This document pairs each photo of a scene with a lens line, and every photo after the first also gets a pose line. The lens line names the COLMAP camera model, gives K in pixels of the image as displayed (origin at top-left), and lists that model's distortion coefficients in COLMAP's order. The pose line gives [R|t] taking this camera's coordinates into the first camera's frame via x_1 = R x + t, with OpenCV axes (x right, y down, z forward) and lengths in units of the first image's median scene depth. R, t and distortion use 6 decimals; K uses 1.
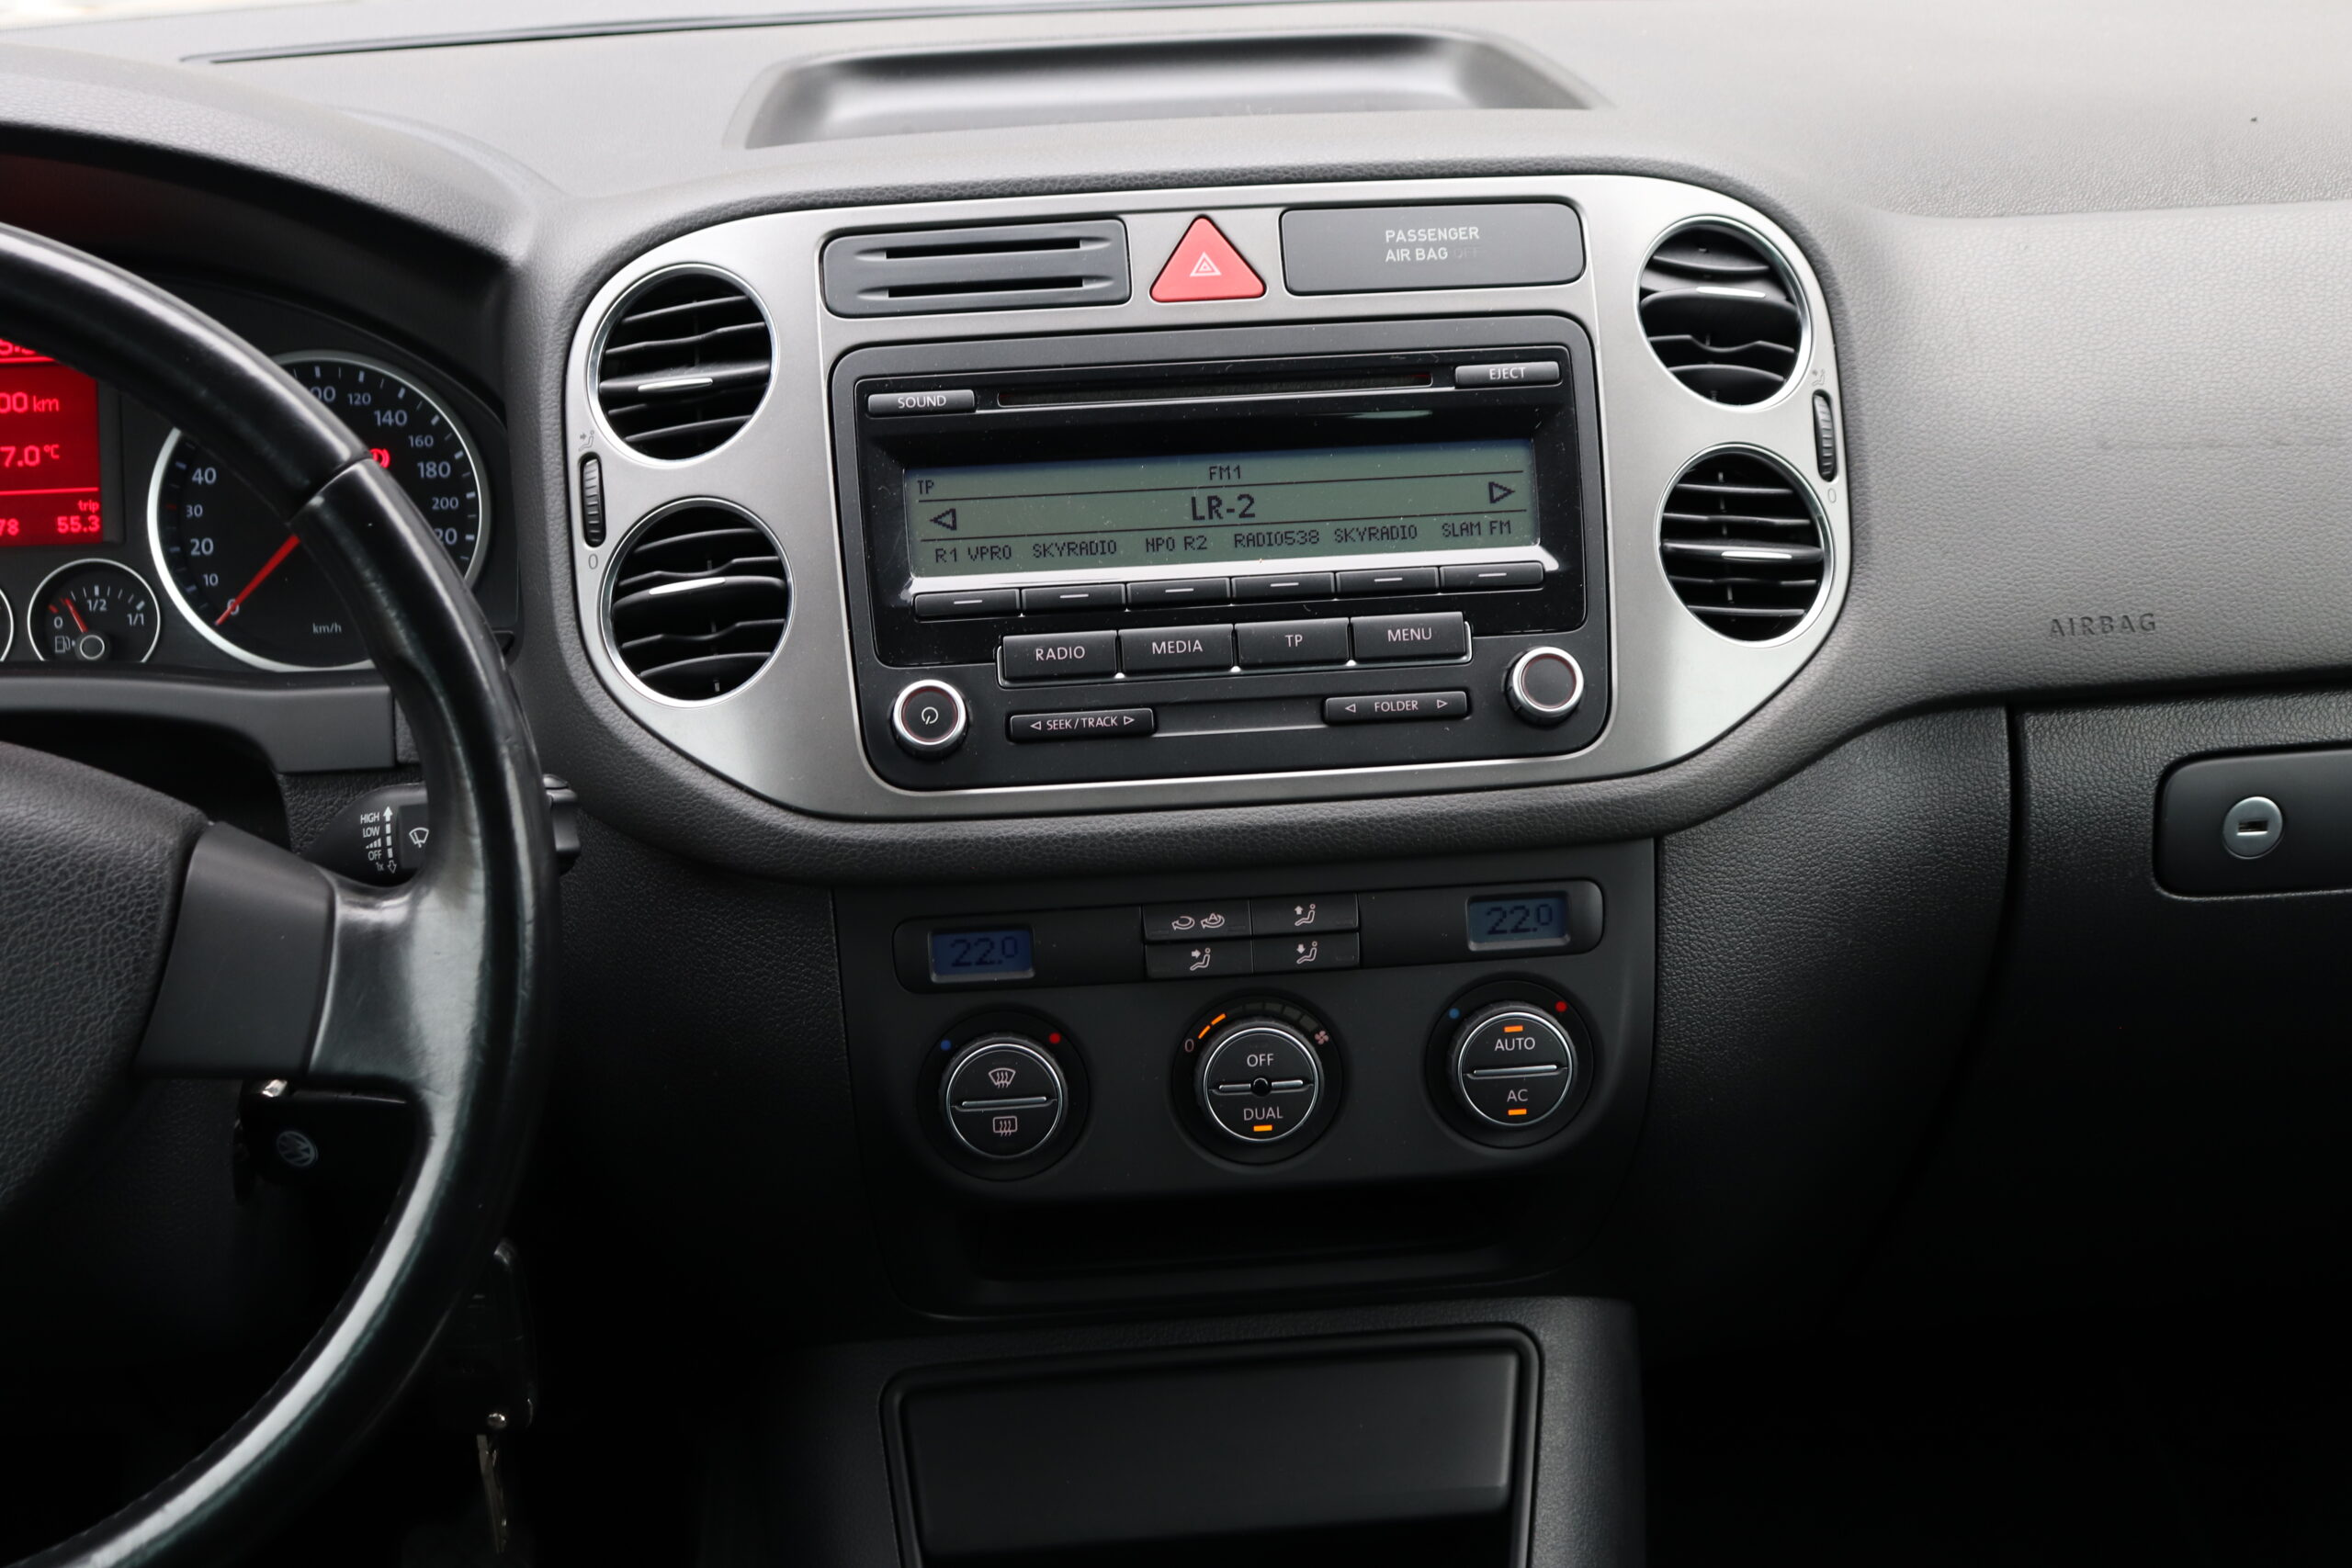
lens RADIAL K [[3495.6, 0, 1193.8], [0, 3495.6, 805.3], [0, 0, 1]] dist [0.081917, 0.000000]
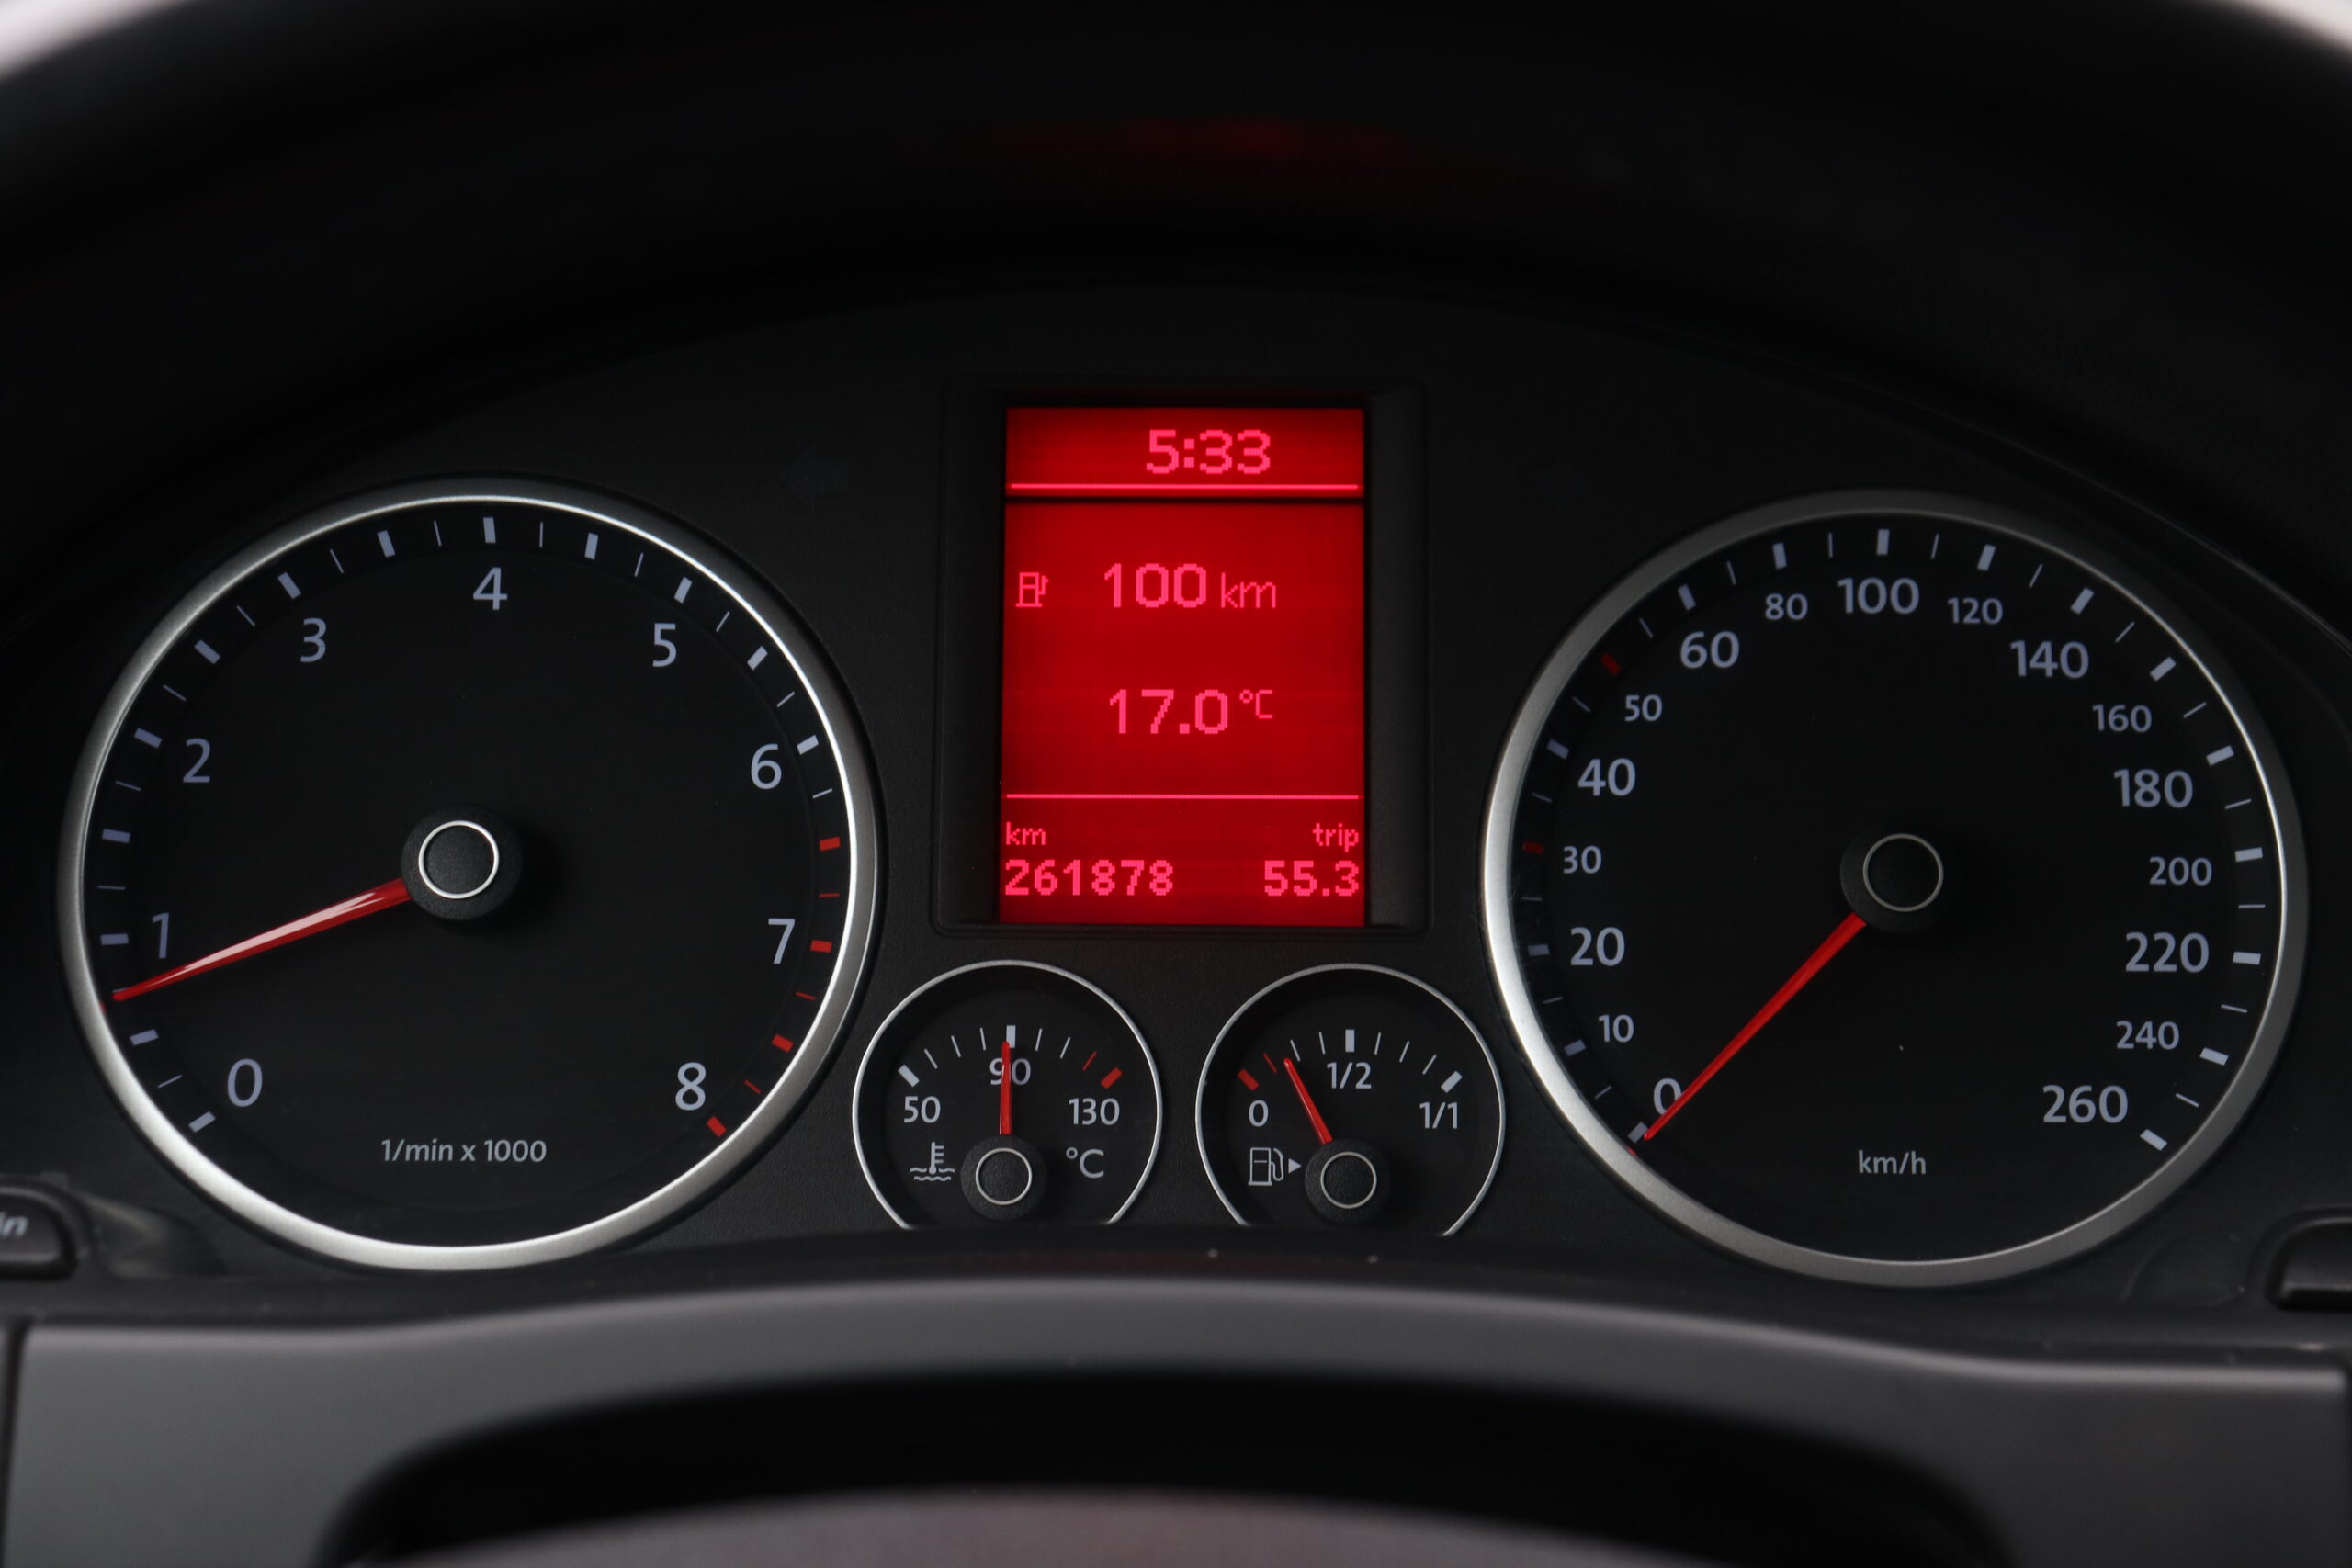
lens RADIAL K [[4331.7, 0, 1187.1], [0, 4331.7, 768.0], [0, 0, 1]] dist [0.214792, 0.000000]
pose [[0.994208, 0.049492, -0.095402, -0.319037], [-0.059392, 0.992813, -0.103896, -0.043460], [0.089574, 0.108960, 0.990002, 0.551921]]
